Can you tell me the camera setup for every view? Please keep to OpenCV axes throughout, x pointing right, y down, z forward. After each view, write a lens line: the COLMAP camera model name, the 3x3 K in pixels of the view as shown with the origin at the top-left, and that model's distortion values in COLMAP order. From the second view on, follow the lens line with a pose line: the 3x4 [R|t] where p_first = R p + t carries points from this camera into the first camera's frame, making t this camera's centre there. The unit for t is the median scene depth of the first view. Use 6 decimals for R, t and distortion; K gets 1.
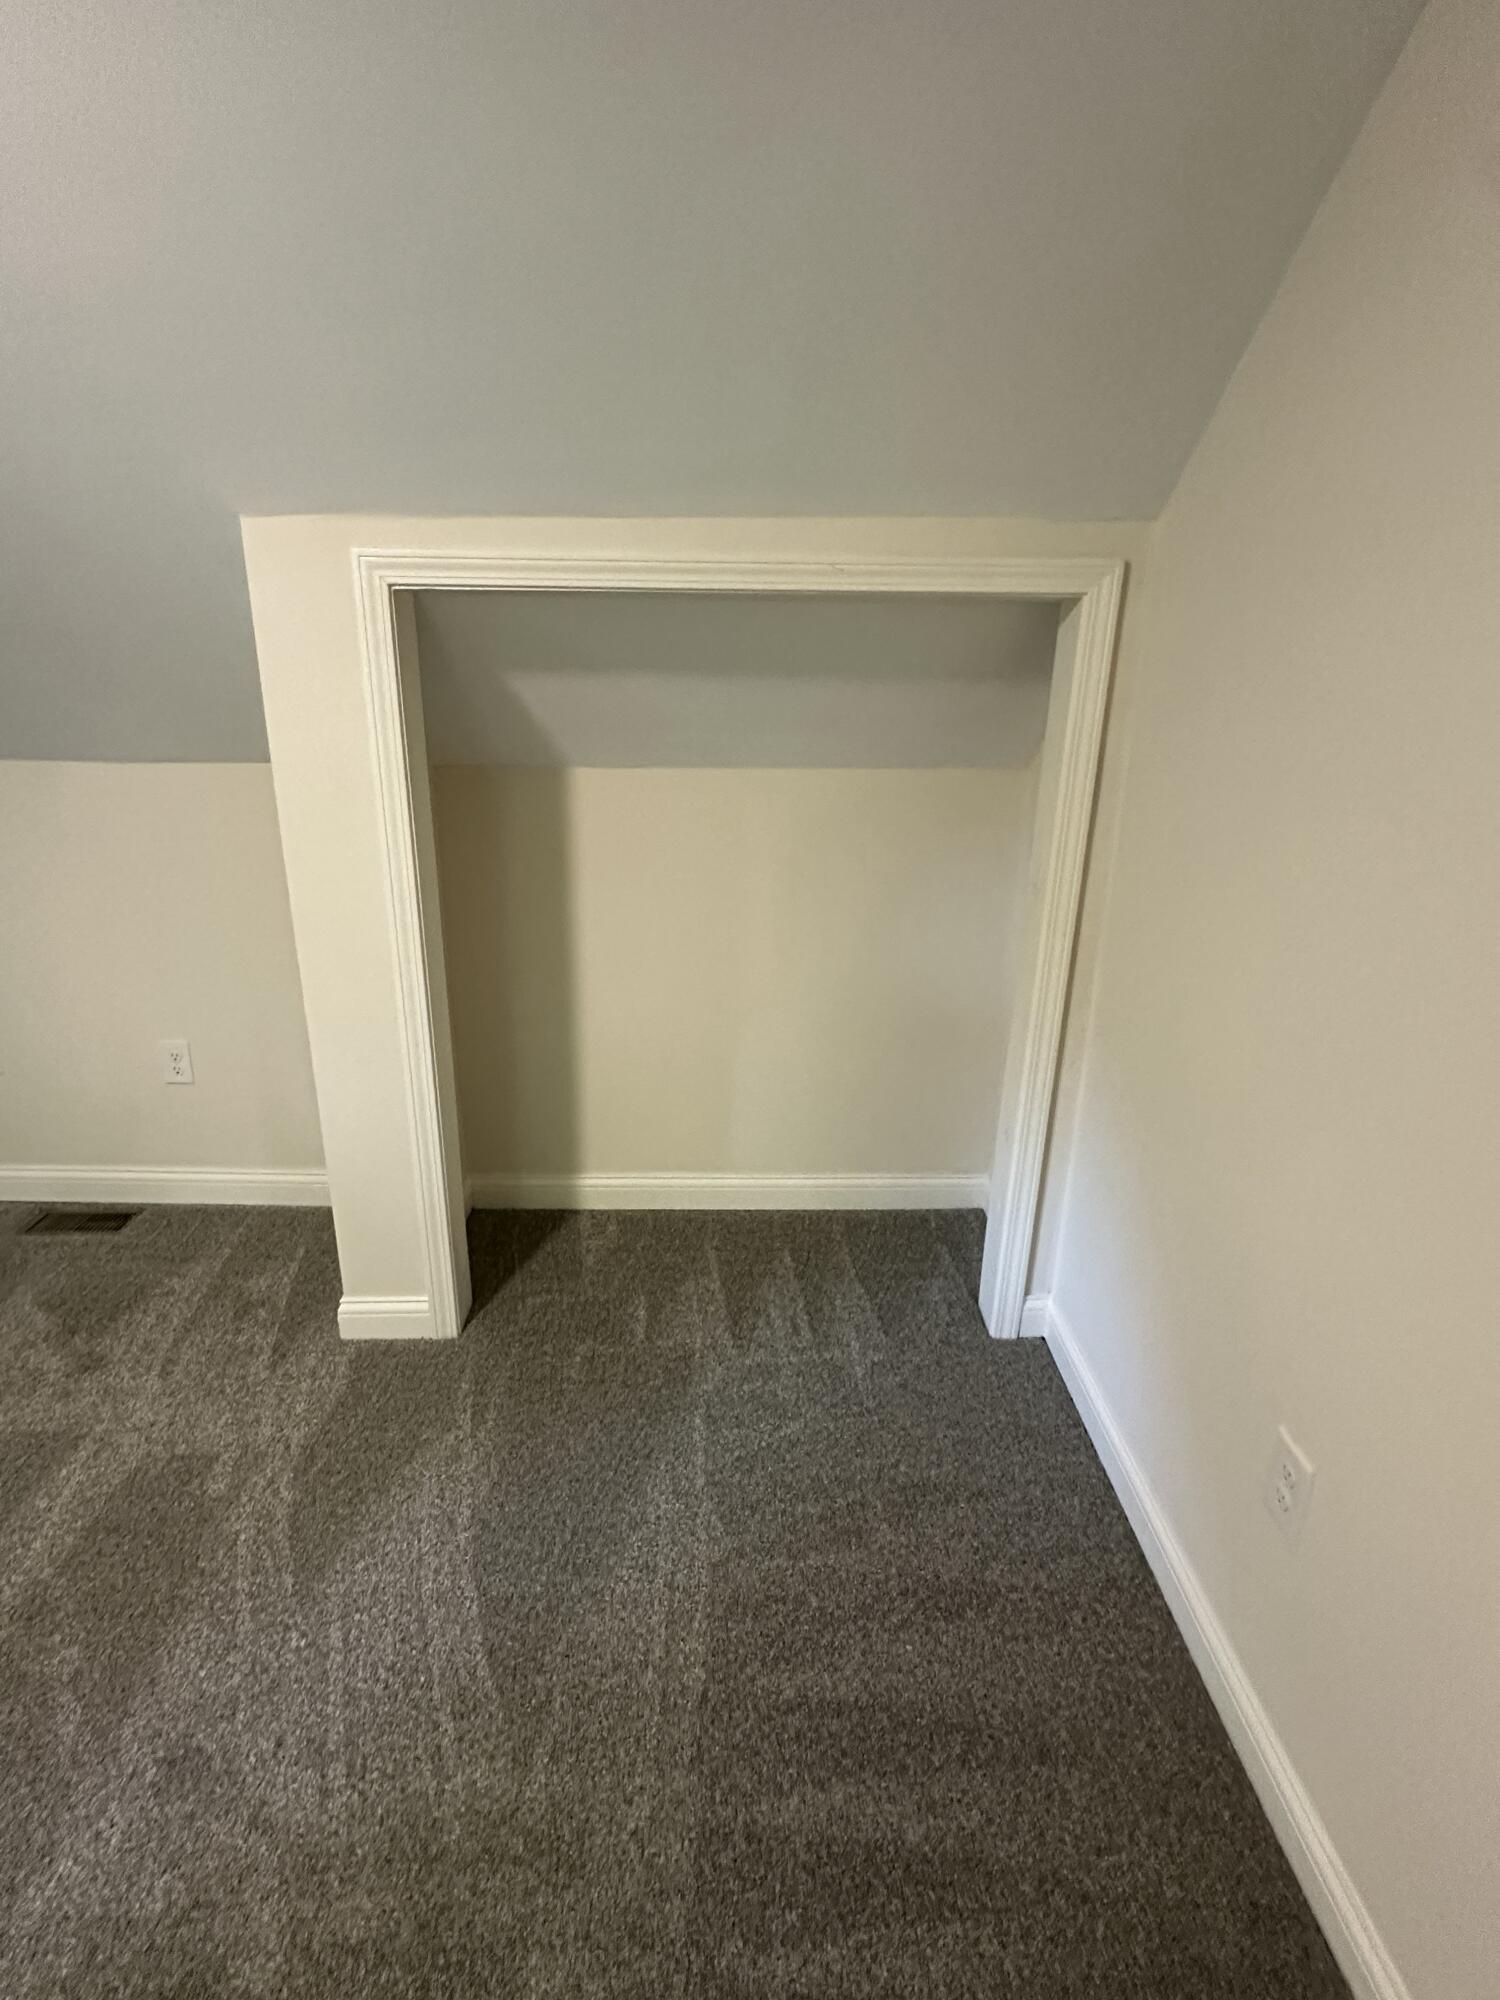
lens RADIAL K [[966.7, 0, 750.0], [0, 966.7, 1000.0], [0, 0, 1]] dist [-0.000255, -0.000078]
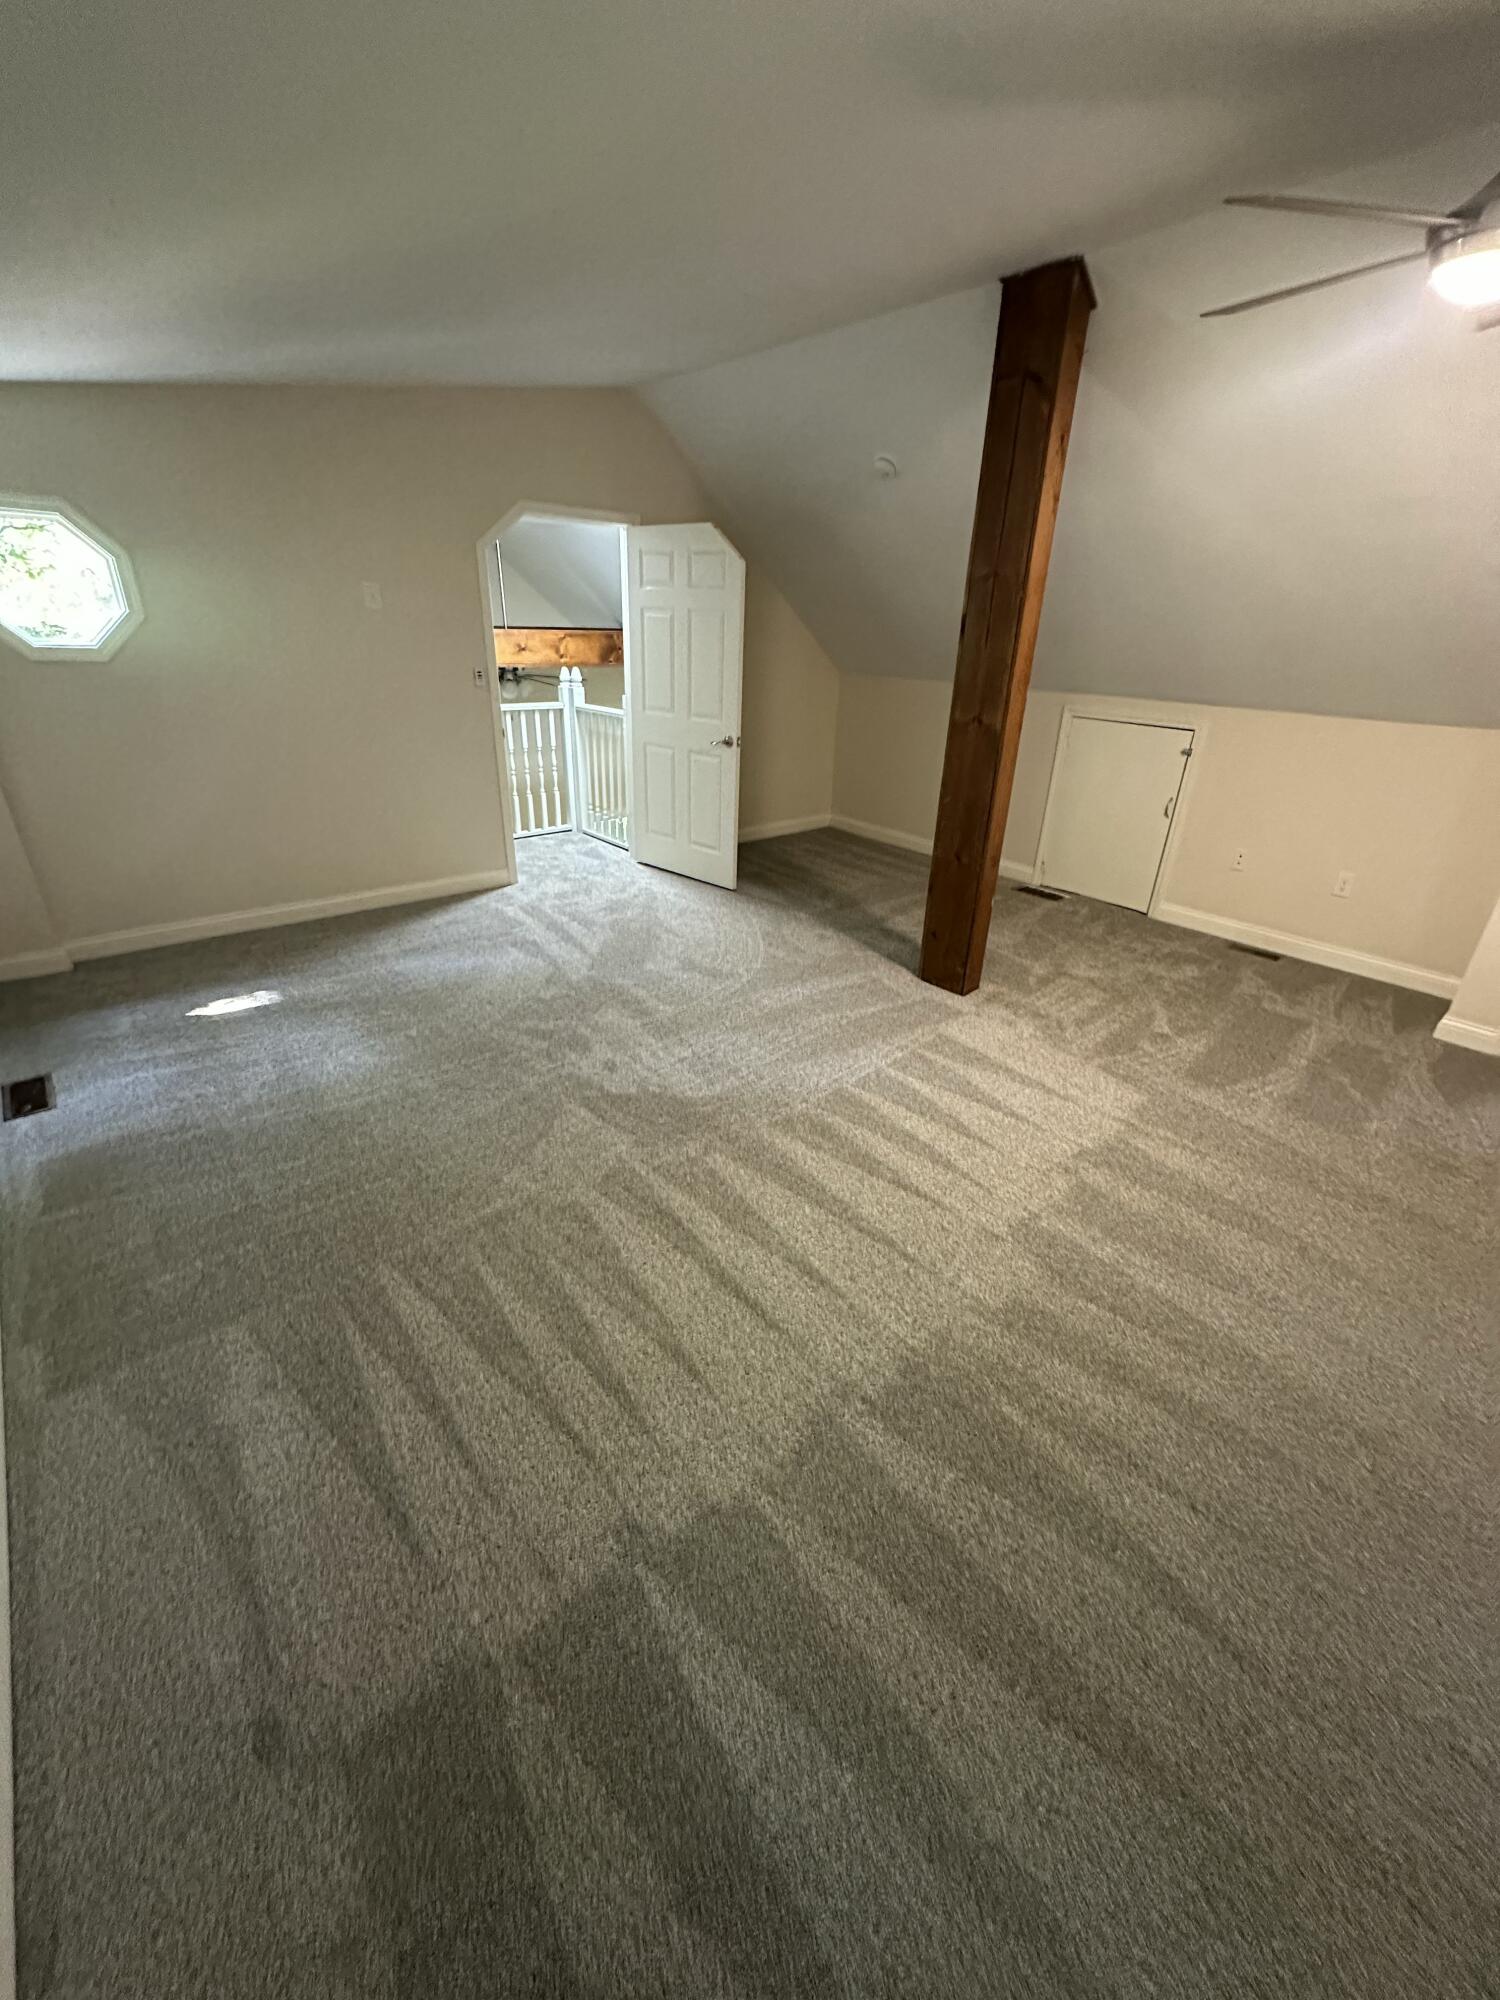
lens RADIAL K [[802.6, 0, 748.4], [0, 802.6, 990.9], [0, 0, 1]] dist [-0.001304, 0.000058]
pose [[0.643759, 0.323837, -0.693328, -0.306271], [-0.264865, 0.944333, 0.195147, 0.436317], [0.717928, 0.058011, 0.693696, -1.554212]]
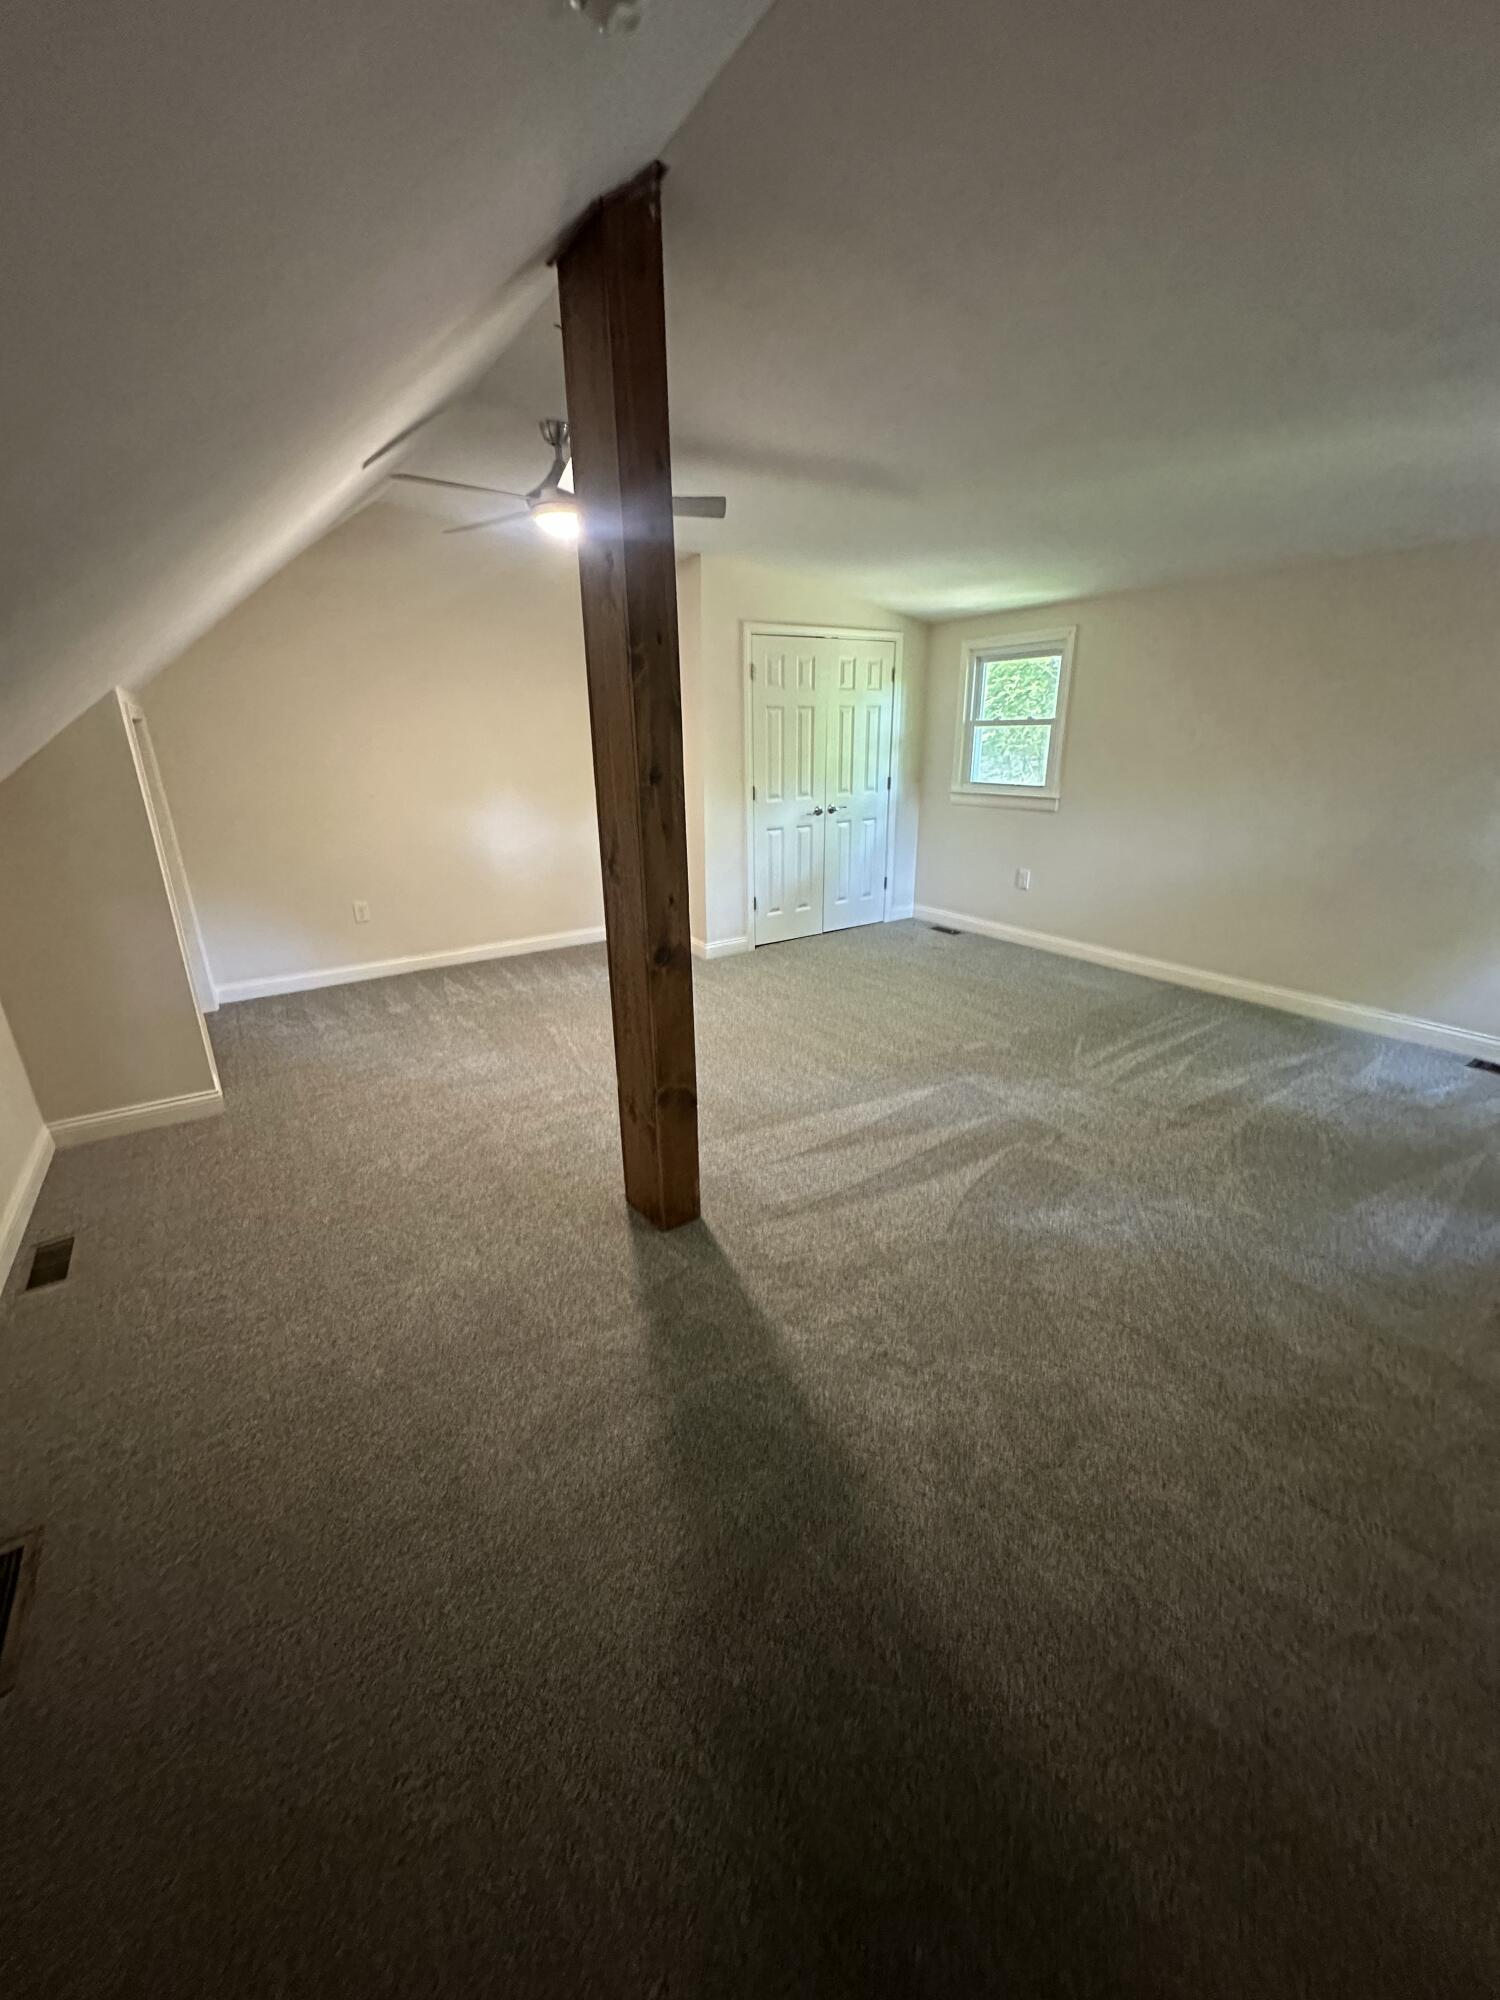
lens RADIAL K [[802.6, 0, 748.4], [0, 802.6, 990.9], [0, 0, 1]] dist [-0.001304, 0.000058]
pose [[-0.535051, -0.272106, 0.799799, -3.019792], [0.284807, 0.833193, 0.473999, -0.424924], [-0.795365, 0.481402, -0.368303, 0.911578]]
